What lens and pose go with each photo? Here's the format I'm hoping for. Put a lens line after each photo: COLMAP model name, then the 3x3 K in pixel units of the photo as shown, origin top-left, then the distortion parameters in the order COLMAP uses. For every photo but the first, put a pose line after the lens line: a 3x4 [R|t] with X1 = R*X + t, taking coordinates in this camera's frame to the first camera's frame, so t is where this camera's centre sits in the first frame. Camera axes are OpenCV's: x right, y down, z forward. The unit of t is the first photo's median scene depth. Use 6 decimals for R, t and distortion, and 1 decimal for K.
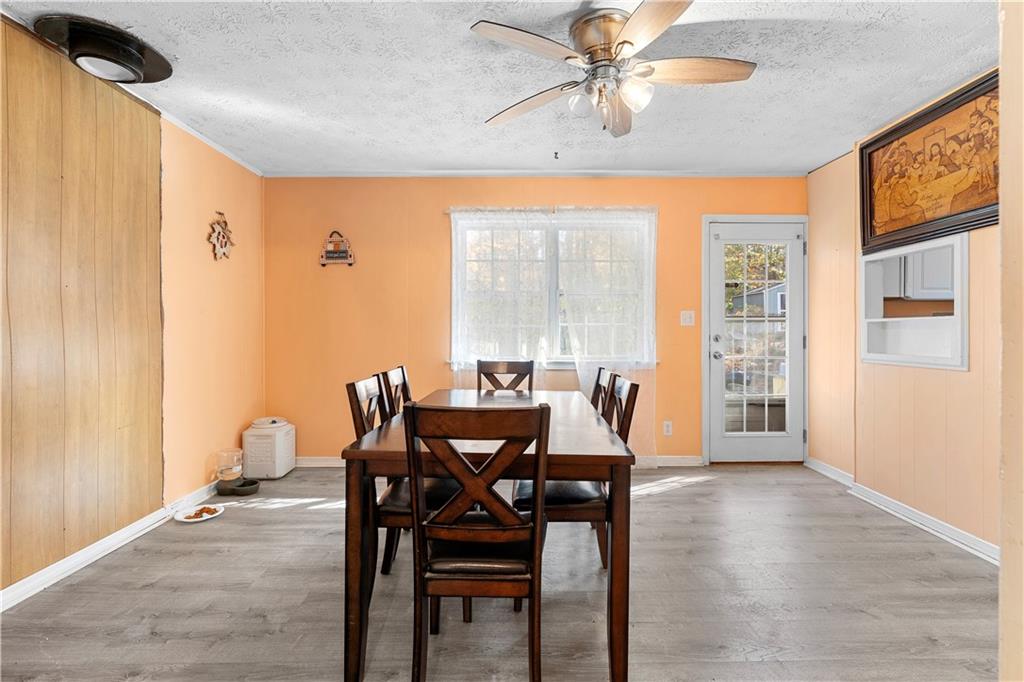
lens RADIAL K [[469.7, 0, 515.2], [0, 469.7, 341.4], [0, 0, 1]] dist [-0.000449, 0.000182]
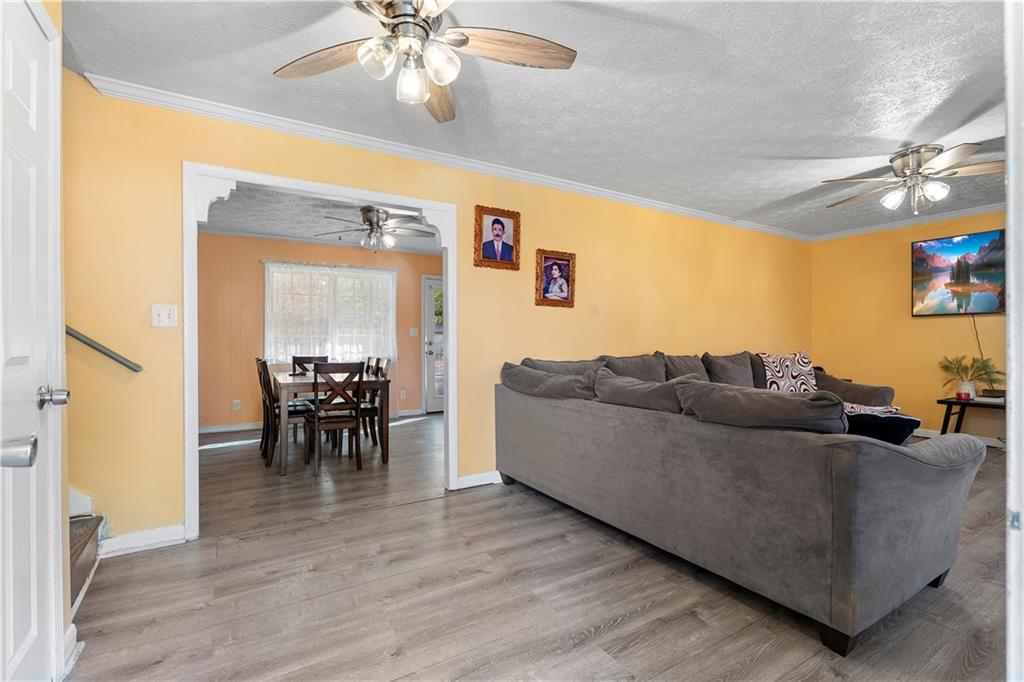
lens RADIAL K [[469.7, 0, 515.2], [0, 469.7, 341.4], [0, 0, 1]] dist [-0.000449, 0.000182]
pose [[0.856262, 0.000094, 0.516542, -0.231374], [0.011346, 0.999755, -0.018990, 0.024118], [-0.516417, 0.022121, 0.856051, -0.741185]]
